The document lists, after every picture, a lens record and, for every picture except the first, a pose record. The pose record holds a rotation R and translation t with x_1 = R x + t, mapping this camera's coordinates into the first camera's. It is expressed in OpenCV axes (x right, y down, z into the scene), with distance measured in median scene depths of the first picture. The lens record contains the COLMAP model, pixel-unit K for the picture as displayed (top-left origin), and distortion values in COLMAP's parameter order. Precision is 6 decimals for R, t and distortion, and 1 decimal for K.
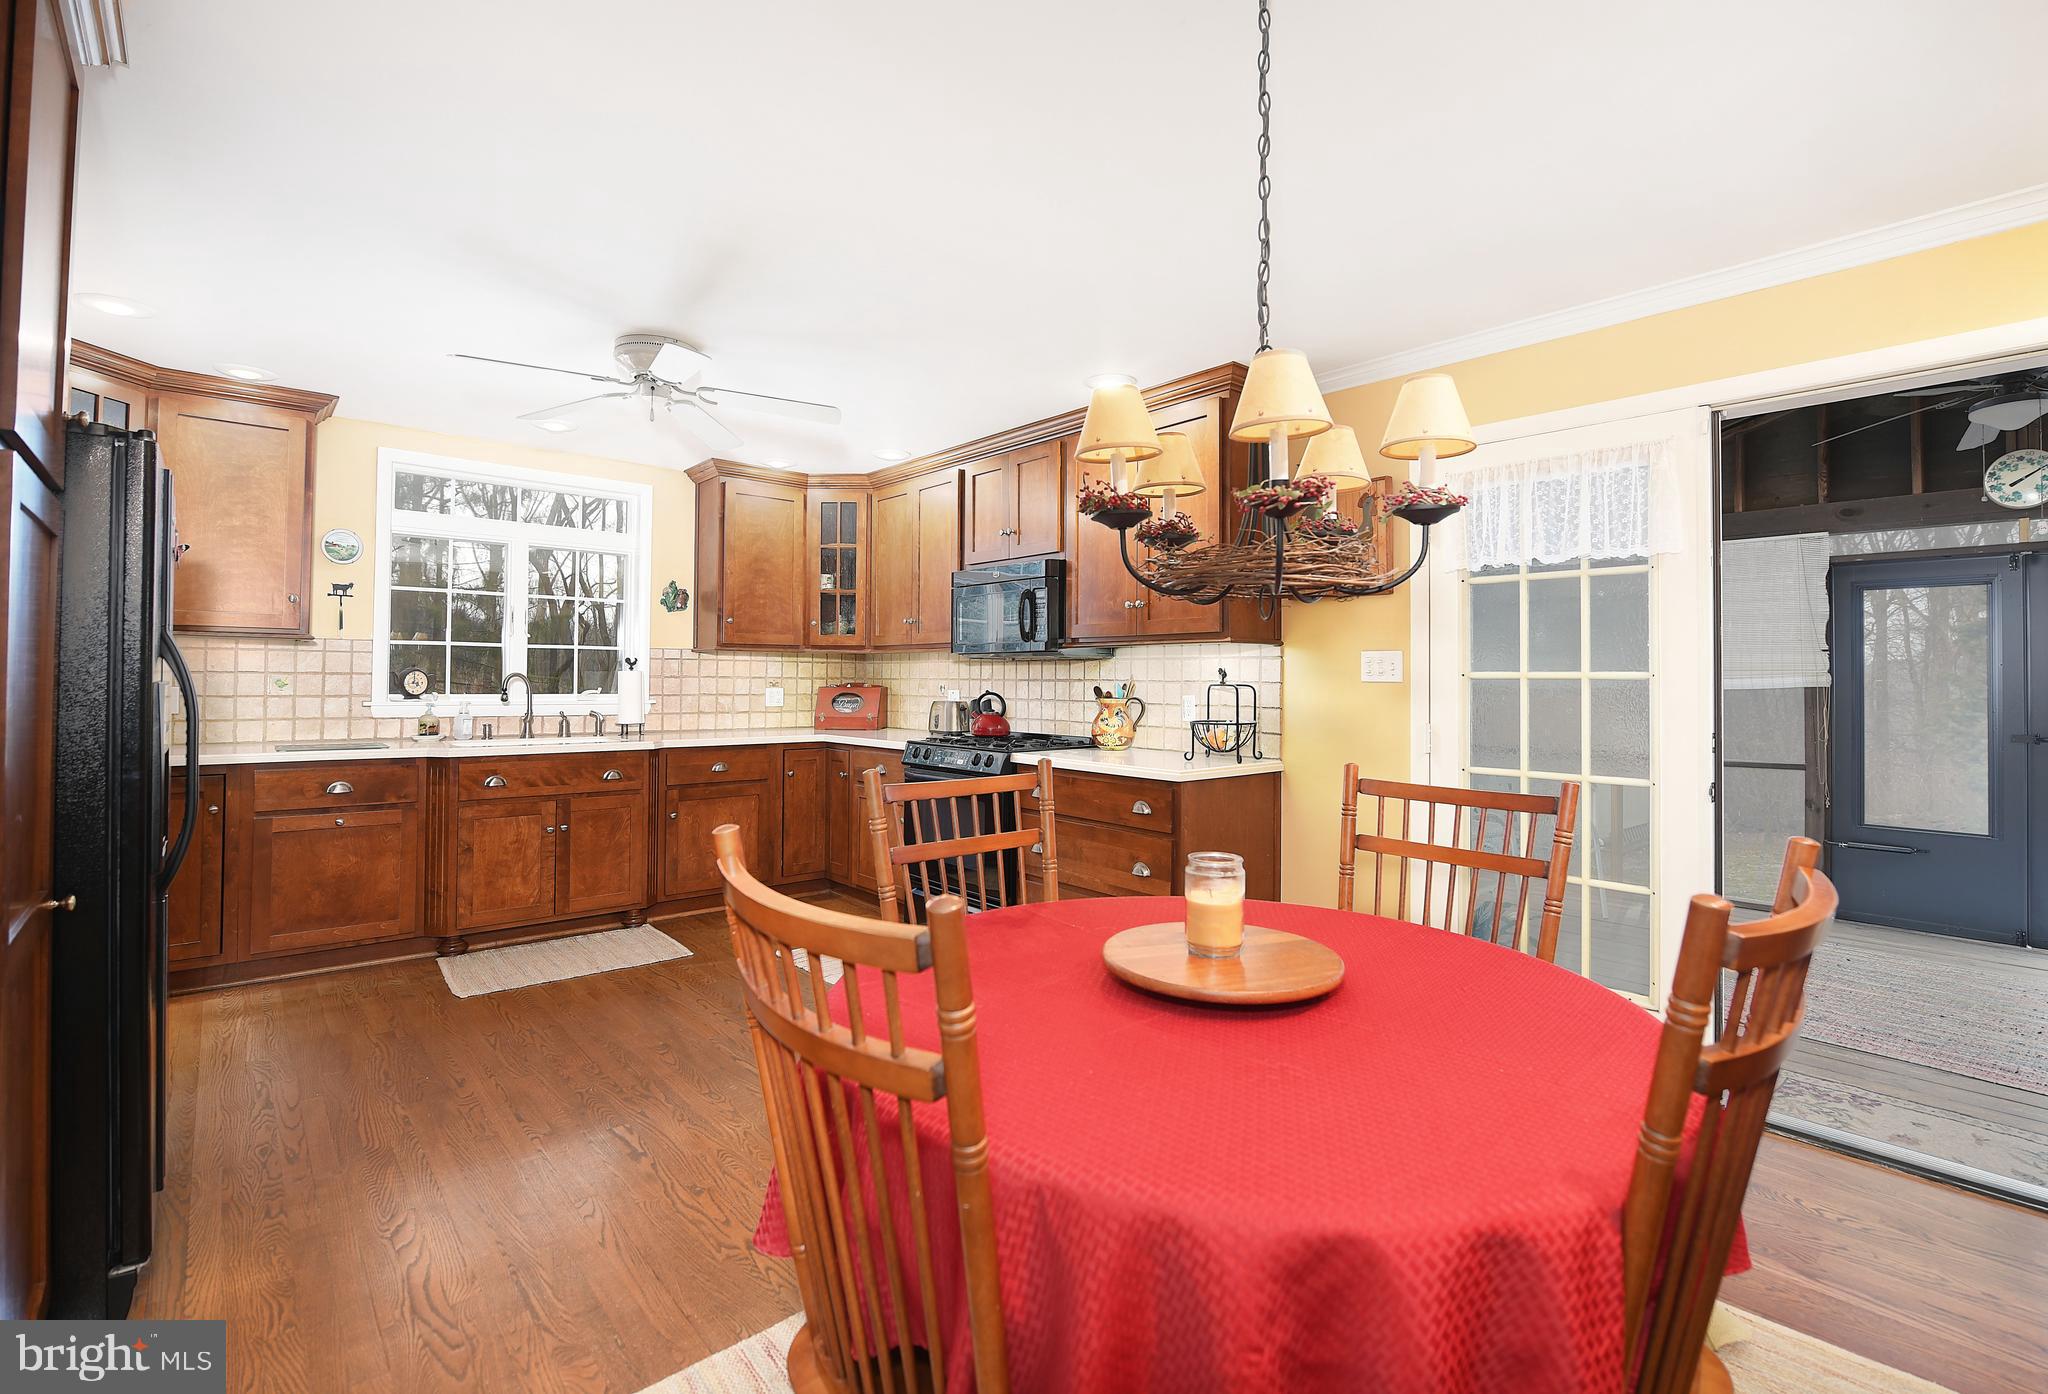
lens RADIAL K [[937.3, 0, 1033.5], [0, 937.3, 661.3], [0, 0, 1]] dist [-0.009863, -0.000240]
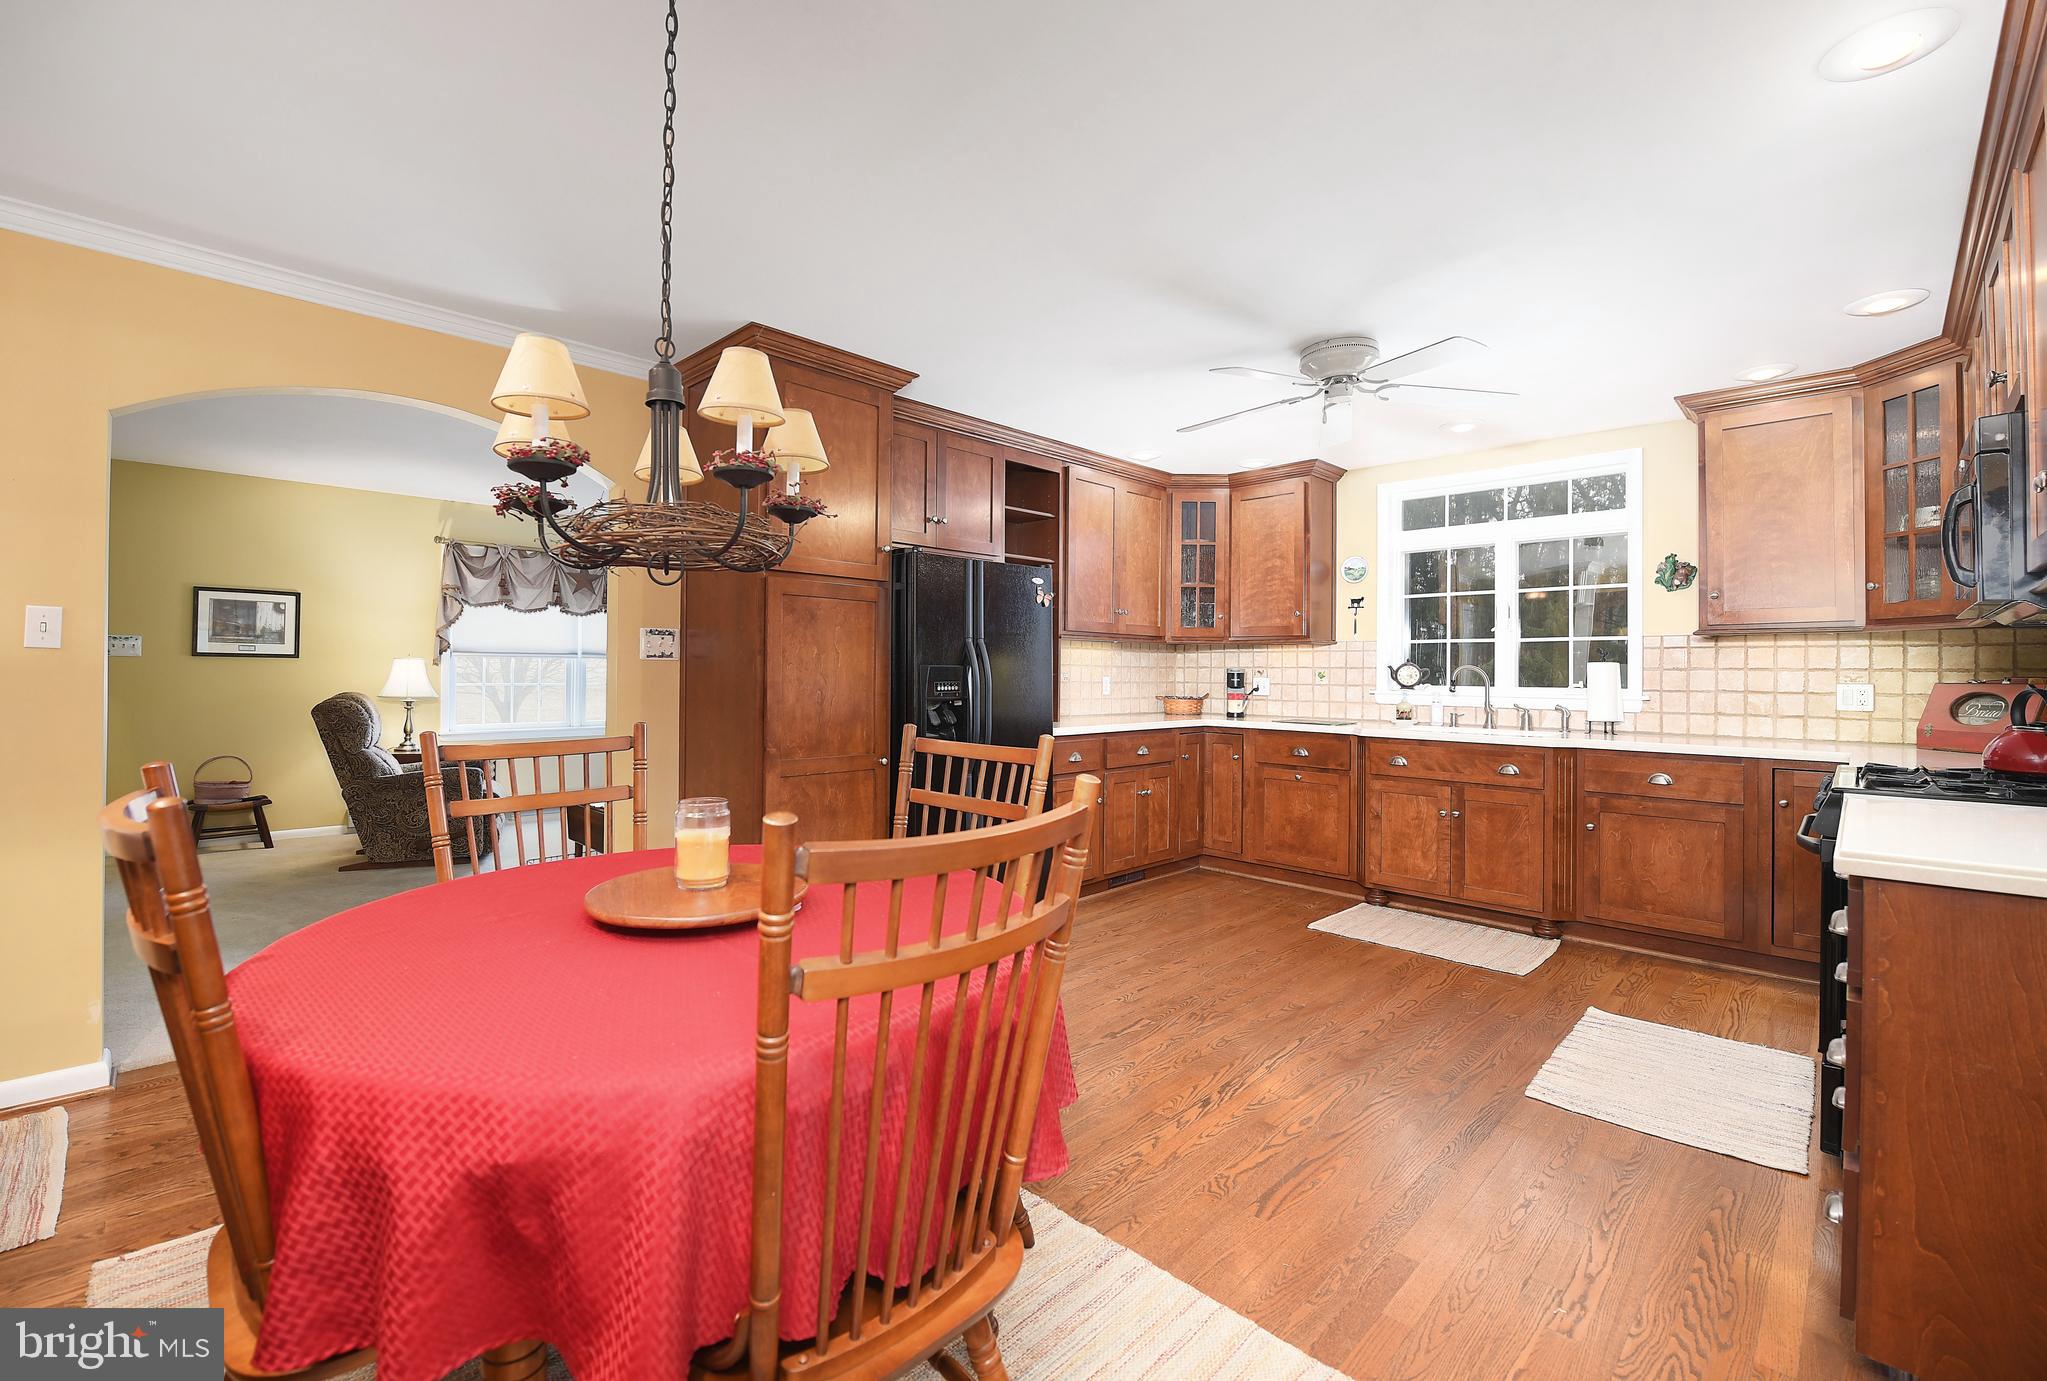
lens RADIAL K [[869.6, 0, 1000.3], [0, 869.6, 664.5], [0, 0, 1]] dist [-0.014516, -0.000564]
pose [[0.058736, -0.017188, -0.998126, 0.426411], [0.011991, 0.999792, -0.016511, 0.022362], [0.998202, -0.010999, 0.058930, 0.440920]]
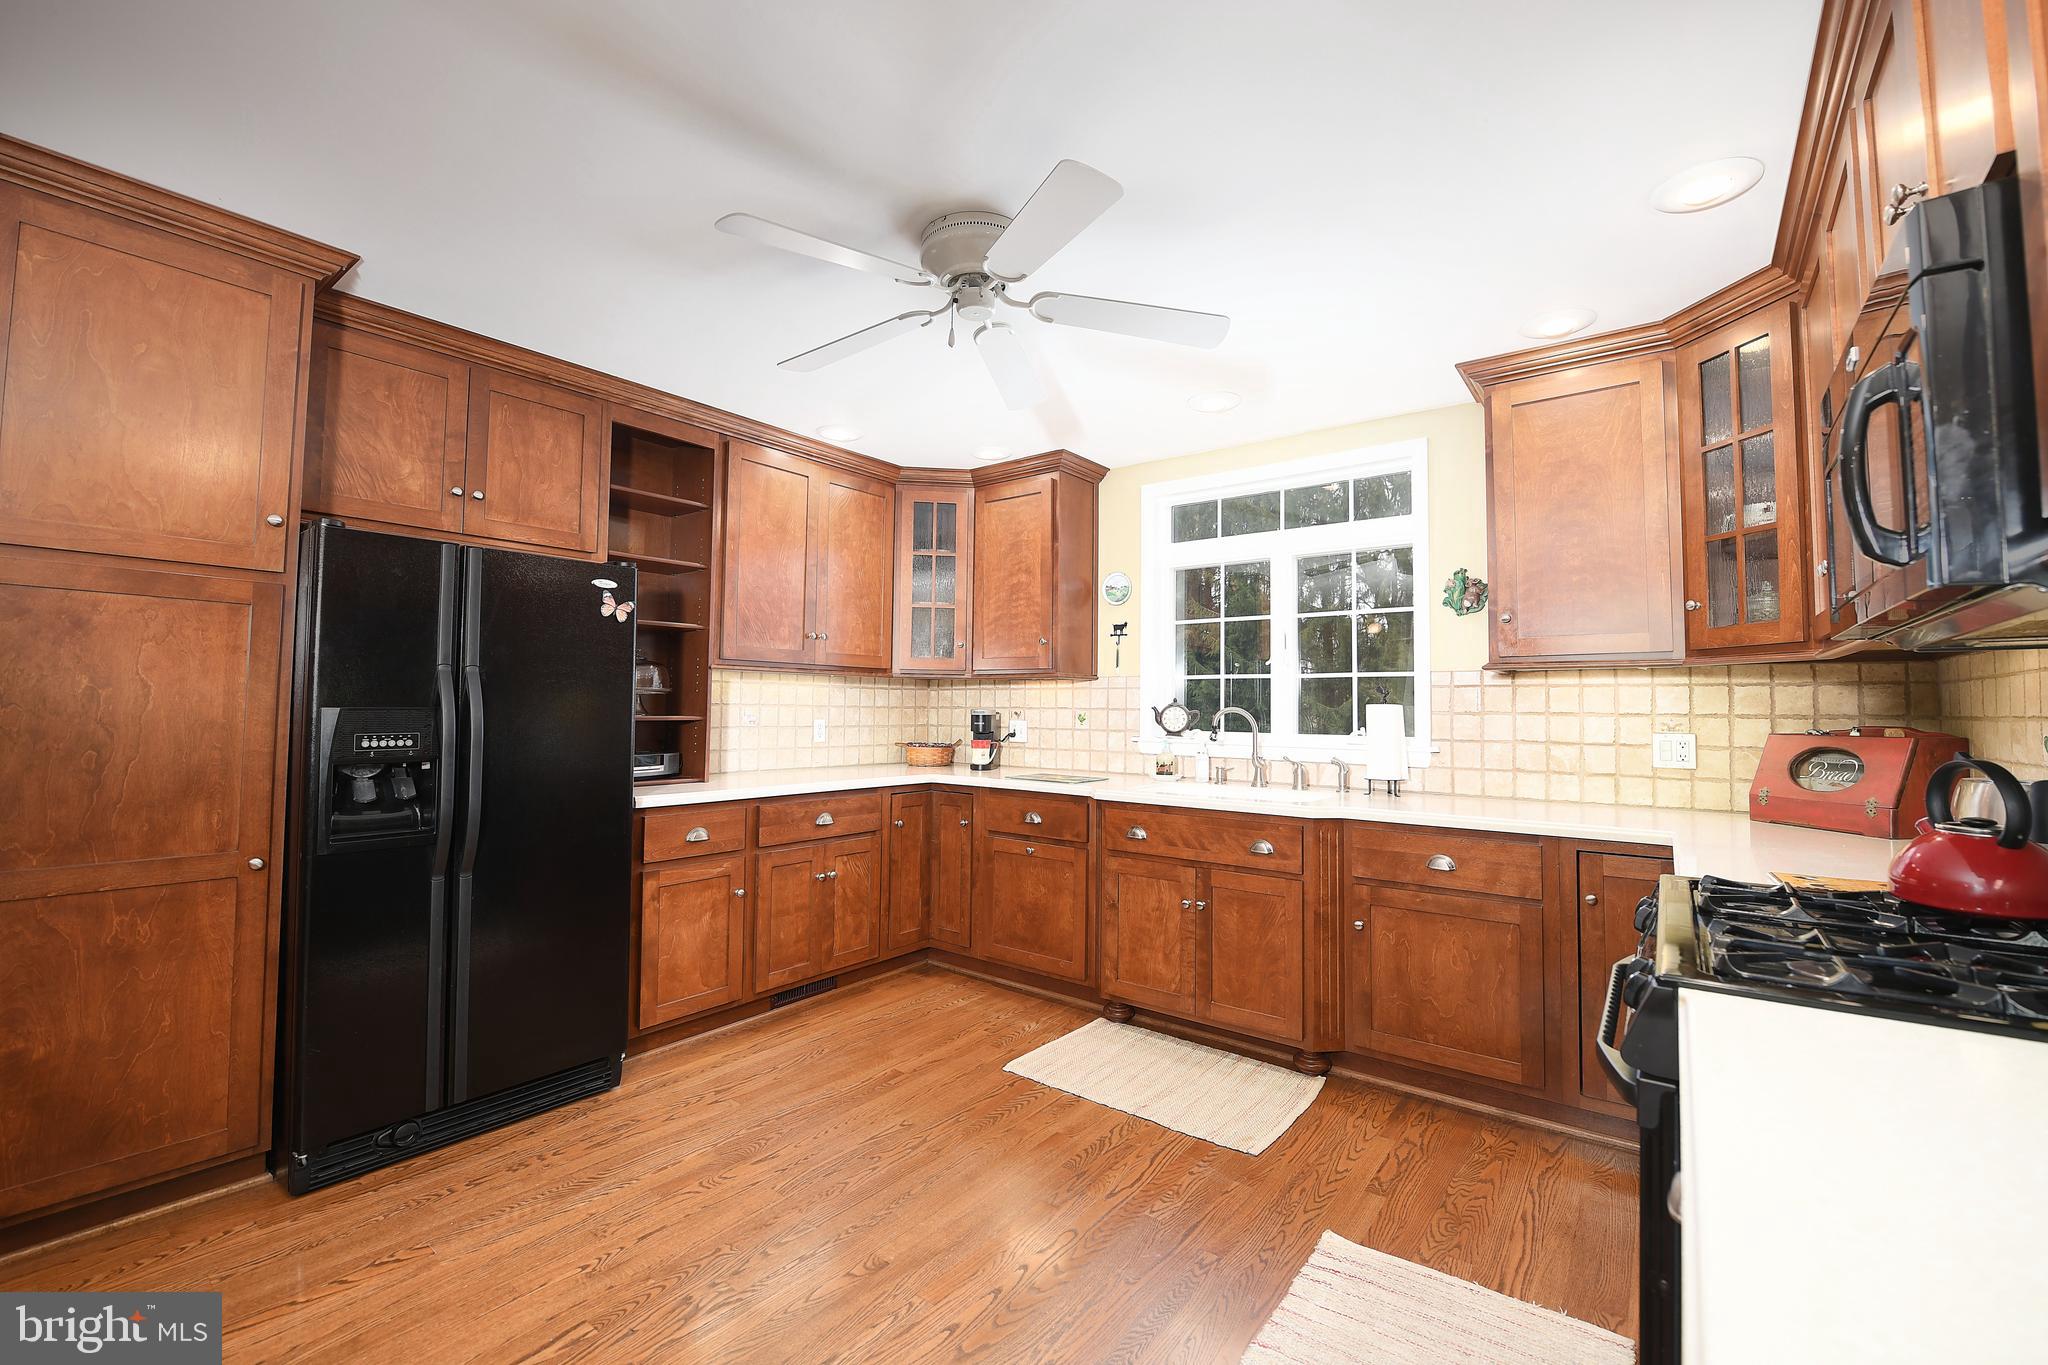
lens RADIAL K [[842.3, 0, 1033.0], [0, 842.3, 669.3], [0, 0, 1]] dist [-0.011419, -0.000102]
pose [[0.196968, -0.052790, -0.978988, 0.166986], [0.011156, 0.998605, -0.051604, 0.016089], [0.980347, -0.000757, 0.197282, 0.723077]]
